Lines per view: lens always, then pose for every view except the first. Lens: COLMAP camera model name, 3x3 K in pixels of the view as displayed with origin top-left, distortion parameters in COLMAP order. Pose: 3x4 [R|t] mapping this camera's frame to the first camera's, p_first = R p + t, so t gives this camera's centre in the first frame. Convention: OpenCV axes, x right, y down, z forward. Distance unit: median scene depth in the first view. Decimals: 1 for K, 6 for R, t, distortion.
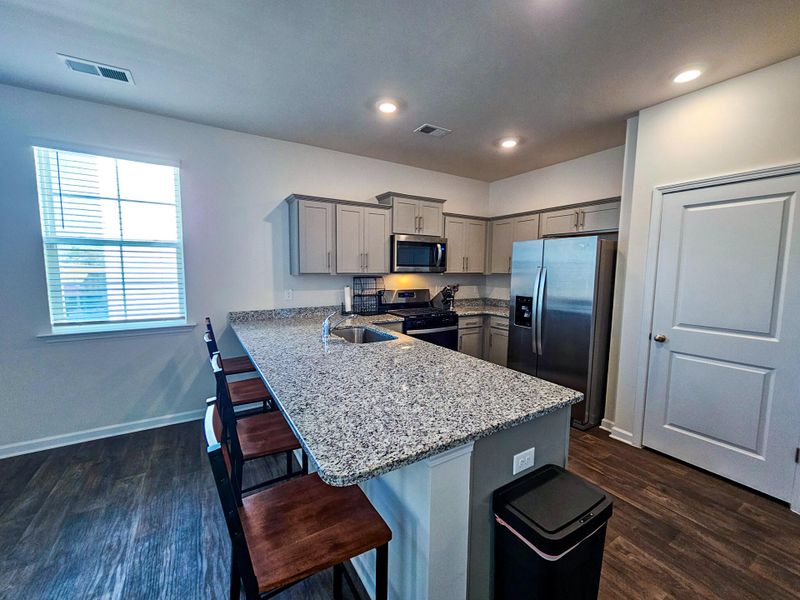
lens RADIAL K [[328.7, 0, 402.7], [0, 328.7, 306.3], [0, 0, 1]] dist [-0.004991, 0.000594]
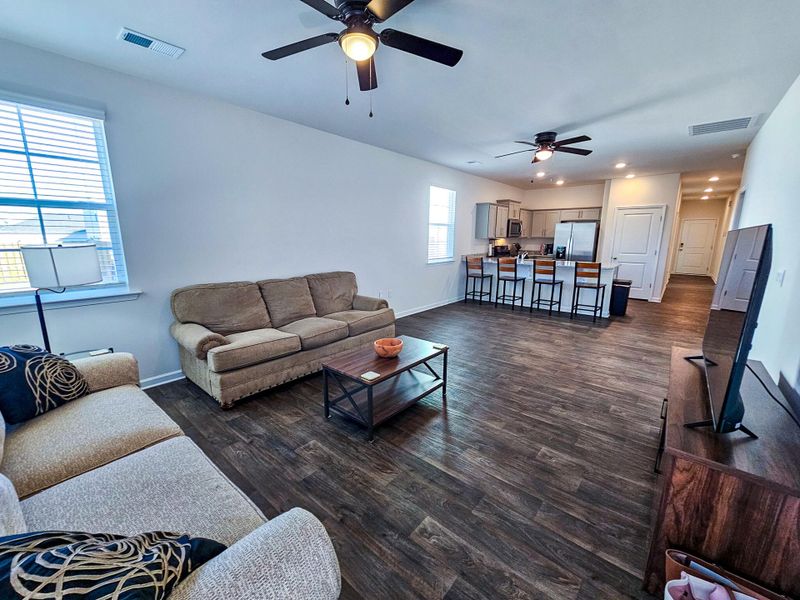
lens RADIAL K [[328.7, 0, 396.9], [0, 328.7, 292.5], [0, 0, 1]] dist [-0.004991, 0.000594]
pose [[0.960363, -0.048228, 0.274548, -1.241602], [0.030134, 0.997109, 0.069748, 0.079859], [-0.277118, -0.058711, 0.959041, -0.818519]]
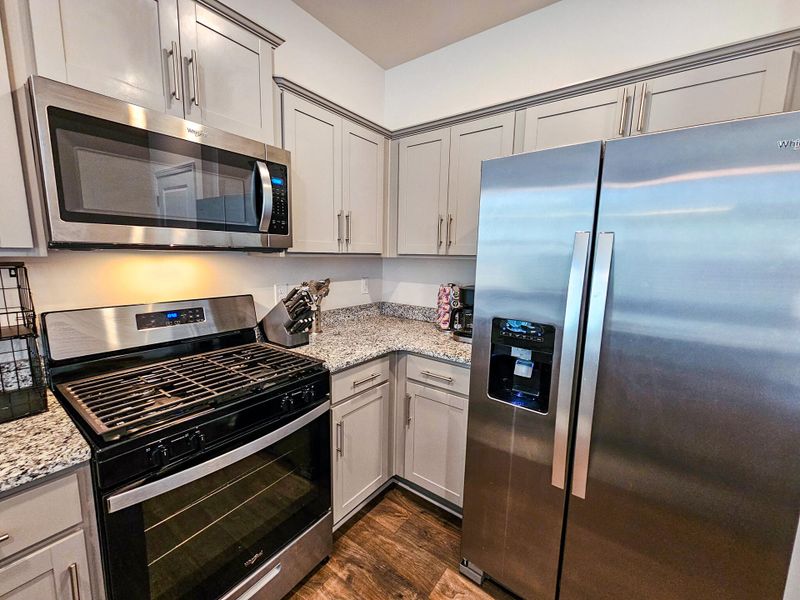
lens RADIAL K [[328.7, 0, 401.4], [0, 328.7, 301.0], [0, 0, 1]] dist [-0.004991, 0.000594]
pose [[0.930687, -0.044281, 0.363127, 0.113198], [0.030989, 0.998622, 0.042350, -0.060572], [-0.364502, -0.028162, 0.930777, 0.633690]]
